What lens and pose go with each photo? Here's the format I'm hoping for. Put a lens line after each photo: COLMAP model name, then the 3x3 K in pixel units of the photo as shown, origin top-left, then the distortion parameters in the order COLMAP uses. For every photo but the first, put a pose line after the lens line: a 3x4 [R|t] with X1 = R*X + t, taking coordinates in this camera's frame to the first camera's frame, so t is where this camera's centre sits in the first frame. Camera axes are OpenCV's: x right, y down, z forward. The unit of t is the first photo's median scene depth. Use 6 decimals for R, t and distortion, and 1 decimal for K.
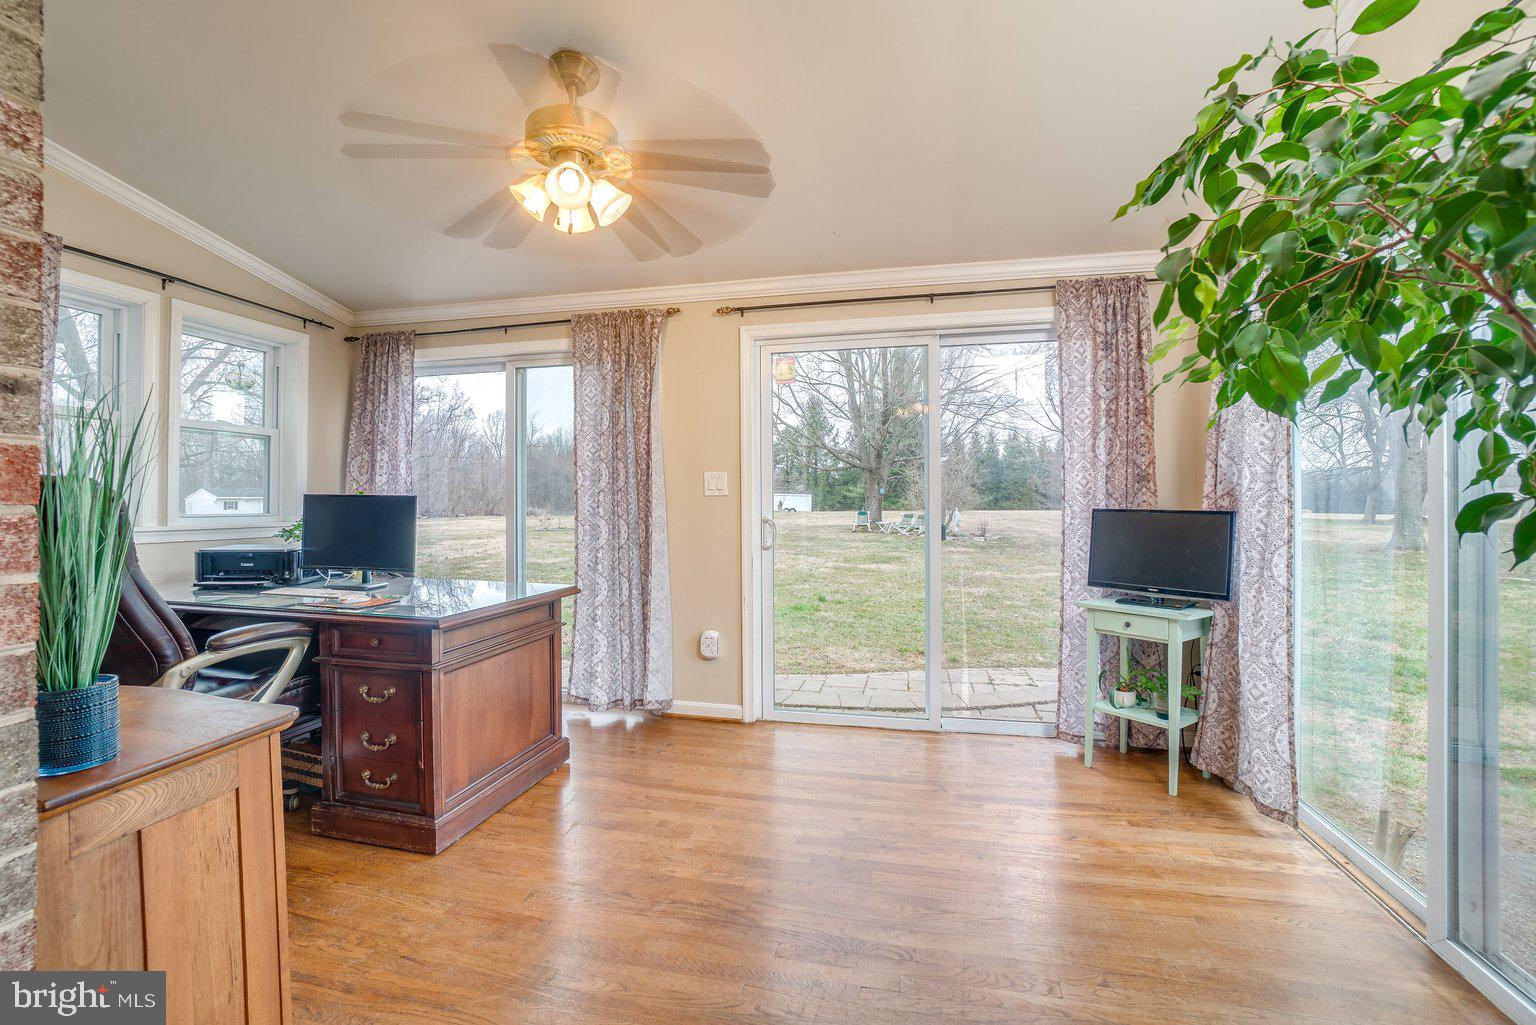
lens RADIAL K [[680.6, 0, 759.5], [0, 680.6, 501.7], [0, 0, 1]] dist [-0.067860, 0.025902]
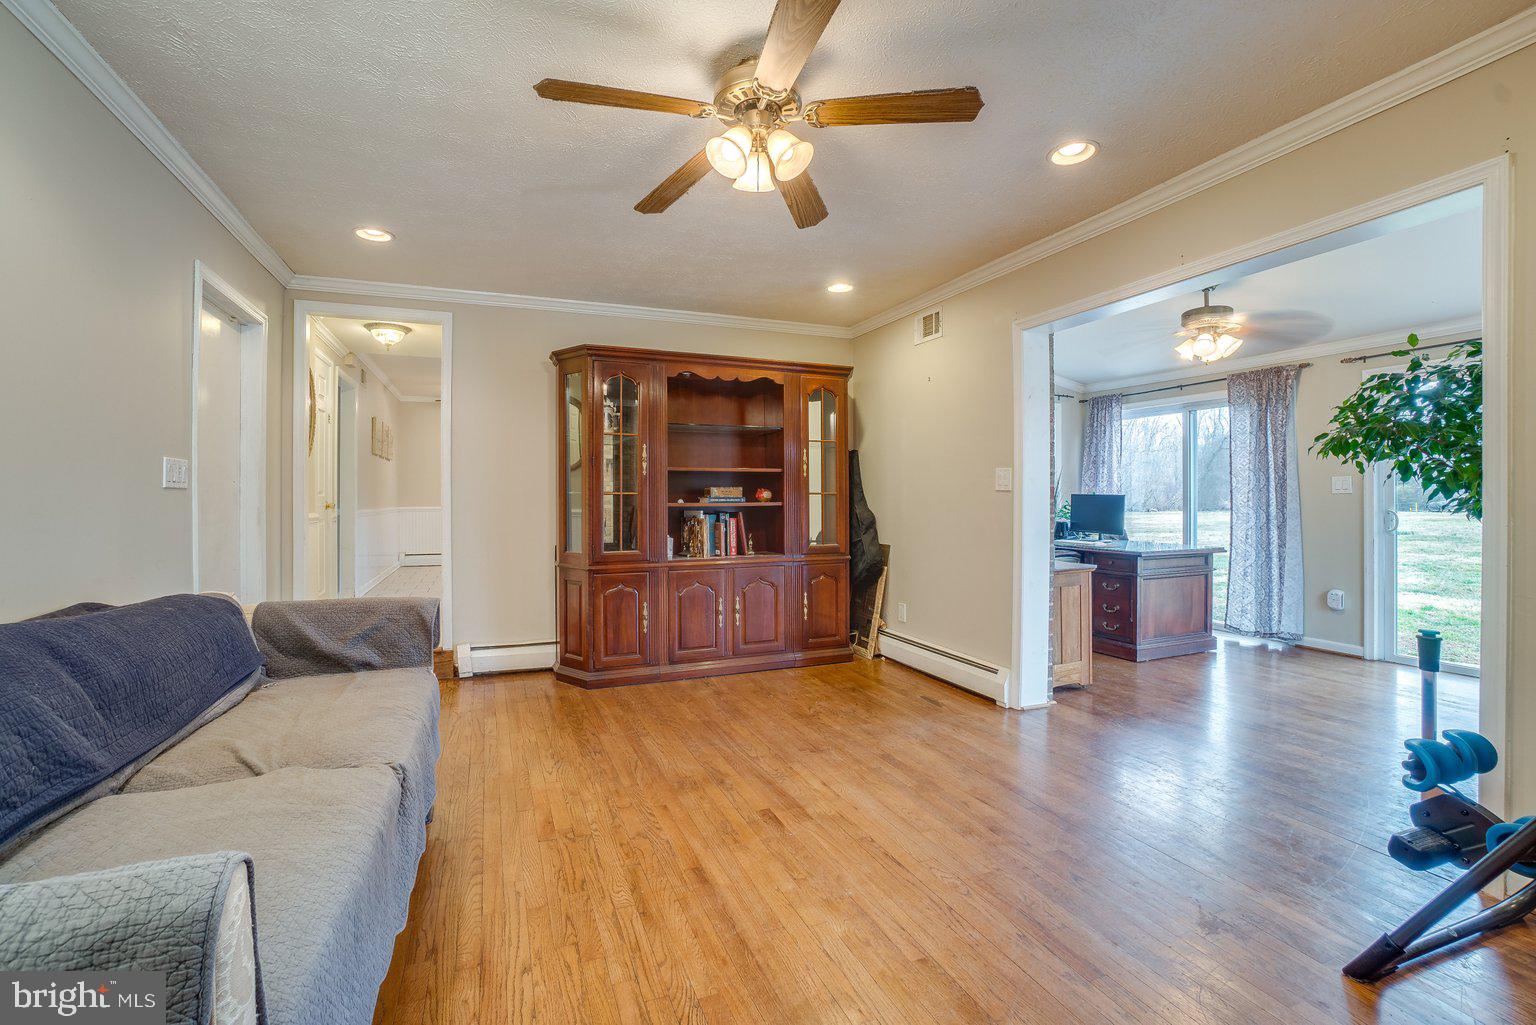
lens RADIAL K [[680.6, 0, 759.5], [0, 680.6, 501.7], [0, 0, 1]] dist [-0.067860, 0.025902]
pose [[0.580413, 0.003290, -0.814315, 0.338120], [0.001544, 0.999986, 0.005140, -0.000780], [0.814321, -0.004241, 0.580400, -0.756796]]
